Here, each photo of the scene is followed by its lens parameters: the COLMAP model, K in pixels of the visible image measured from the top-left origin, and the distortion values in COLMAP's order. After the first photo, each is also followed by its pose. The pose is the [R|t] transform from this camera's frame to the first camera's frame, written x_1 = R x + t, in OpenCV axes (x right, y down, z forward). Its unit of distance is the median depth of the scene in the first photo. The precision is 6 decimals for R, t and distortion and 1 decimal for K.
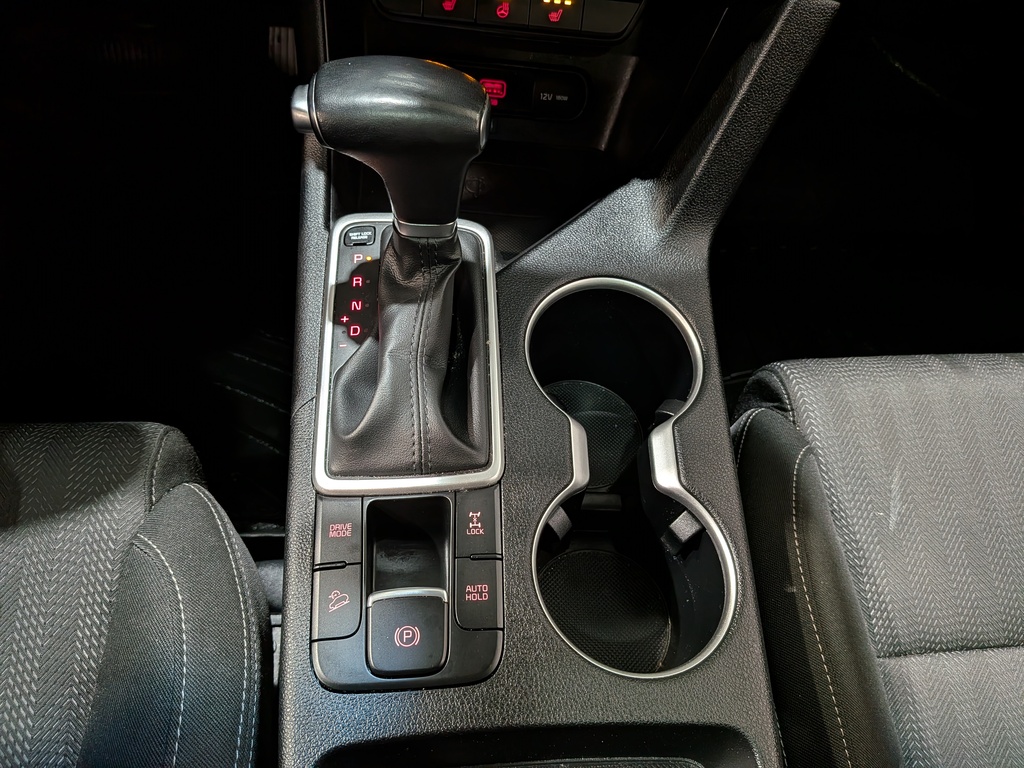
lens RADIAL K [[736.2, 0, 506.6], [0, 736.2, 391.3], [0, 0, 1]] dist [0.047547, -0.084521]
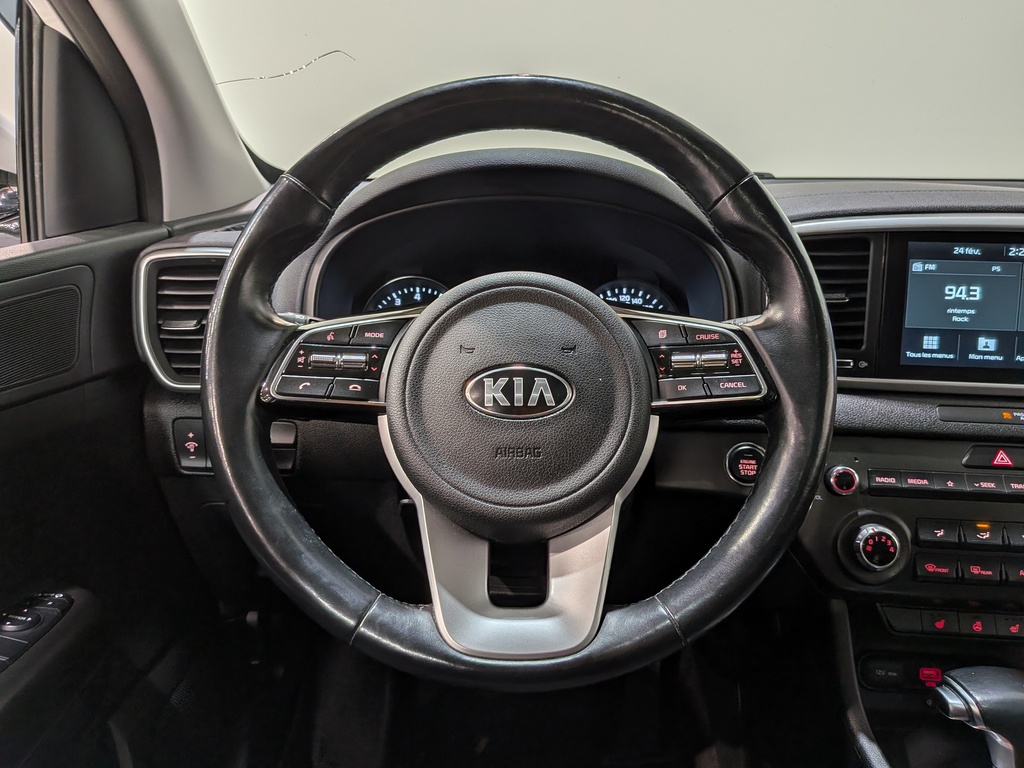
lens RADIAL K [[736.2, 0, 519.3], [0, 736.2, 391.0], [0, 0, 1]] dist [0.047547, -0.084521]
pose [[0.995688, -0.055488, -0.074346, -0.913760], [-0.007293, 0.752107, -0.659000, 0.137287], [0.092483, 0.656701, 0.748459, -0.596510]]
